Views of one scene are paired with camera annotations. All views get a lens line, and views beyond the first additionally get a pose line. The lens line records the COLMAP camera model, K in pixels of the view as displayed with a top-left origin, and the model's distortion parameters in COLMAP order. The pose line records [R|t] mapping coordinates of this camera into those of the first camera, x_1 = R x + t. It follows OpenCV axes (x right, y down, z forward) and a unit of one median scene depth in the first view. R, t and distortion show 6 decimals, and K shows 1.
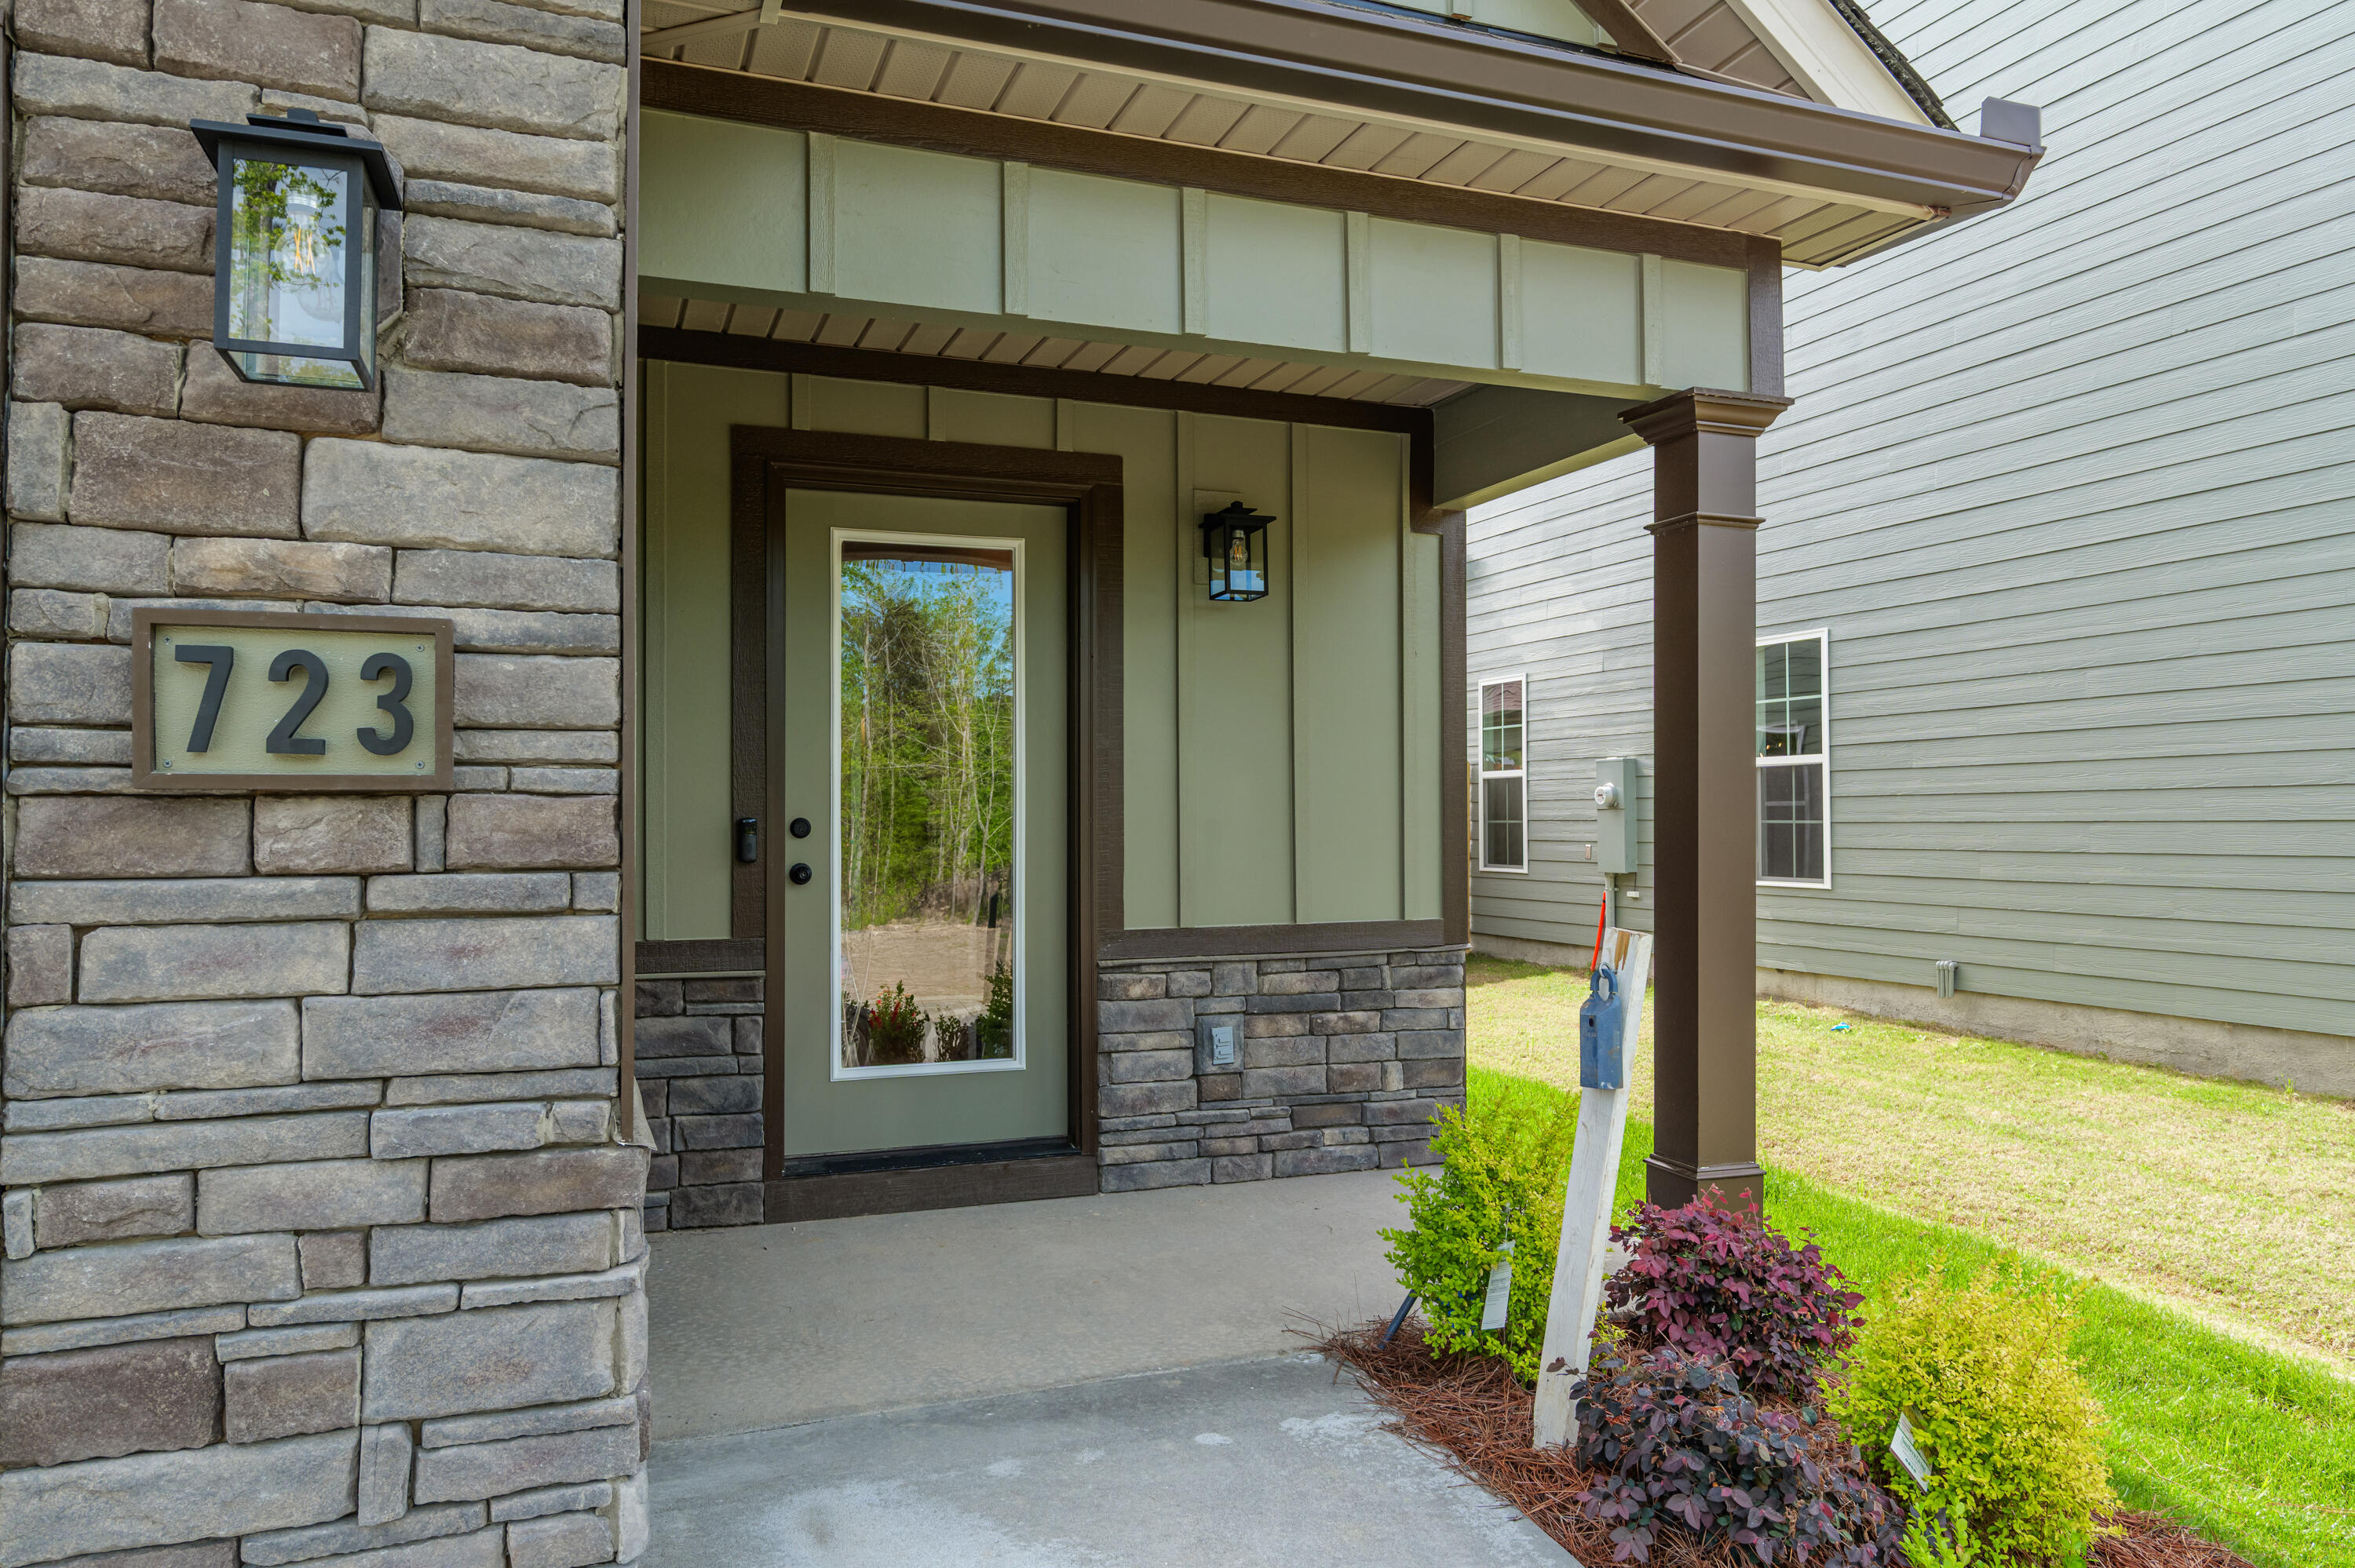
lens RADIAL K [[1558.7, 0, 1169.5], [0, 1558.7, 791.2], [0, 0, 1]] dist [-0.020897, -0.002985]
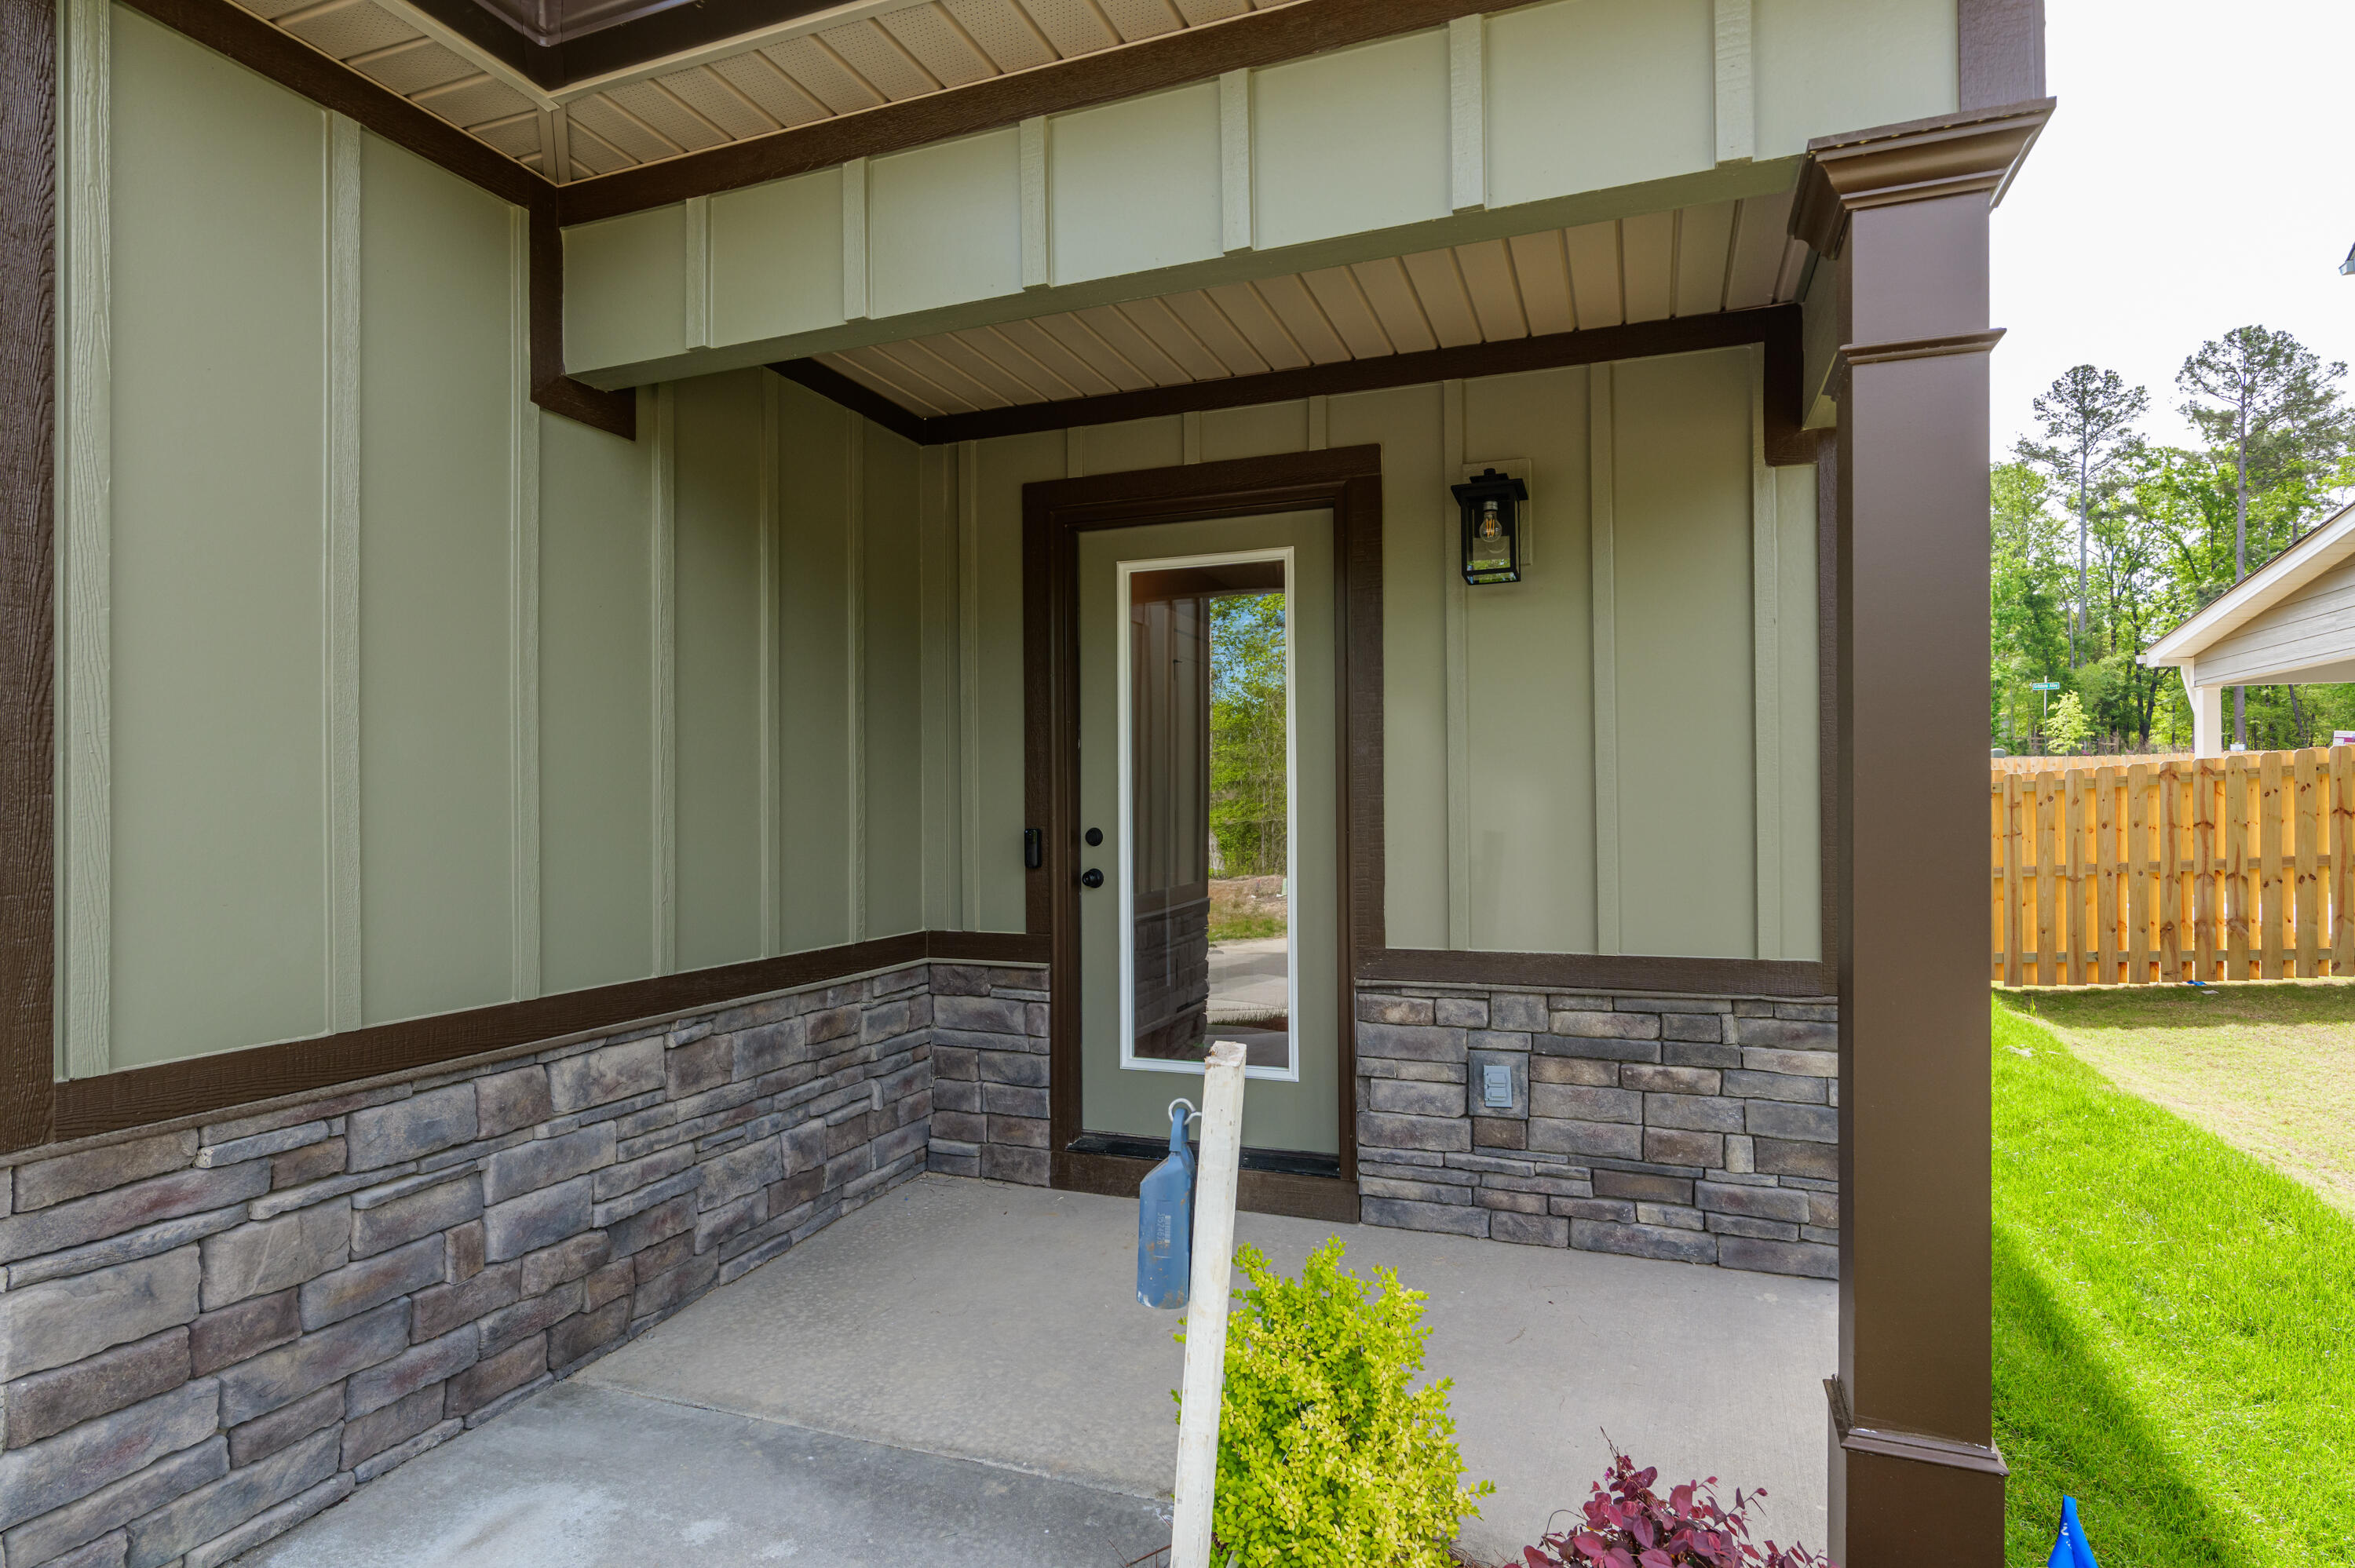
lens RADIAL K [[1191.1, 0, 1213.4], [0, 1191.1, 797.4], [0, 0, 1]] dist [-0.010022, 0.002059]
pose [[0.756289, -0.006633, -0.654204, 0.356547], [0.015998, 0.999837, 0.008357, -0.009572], [0.654042, -0.016786, 0.756272, 0.385062]]
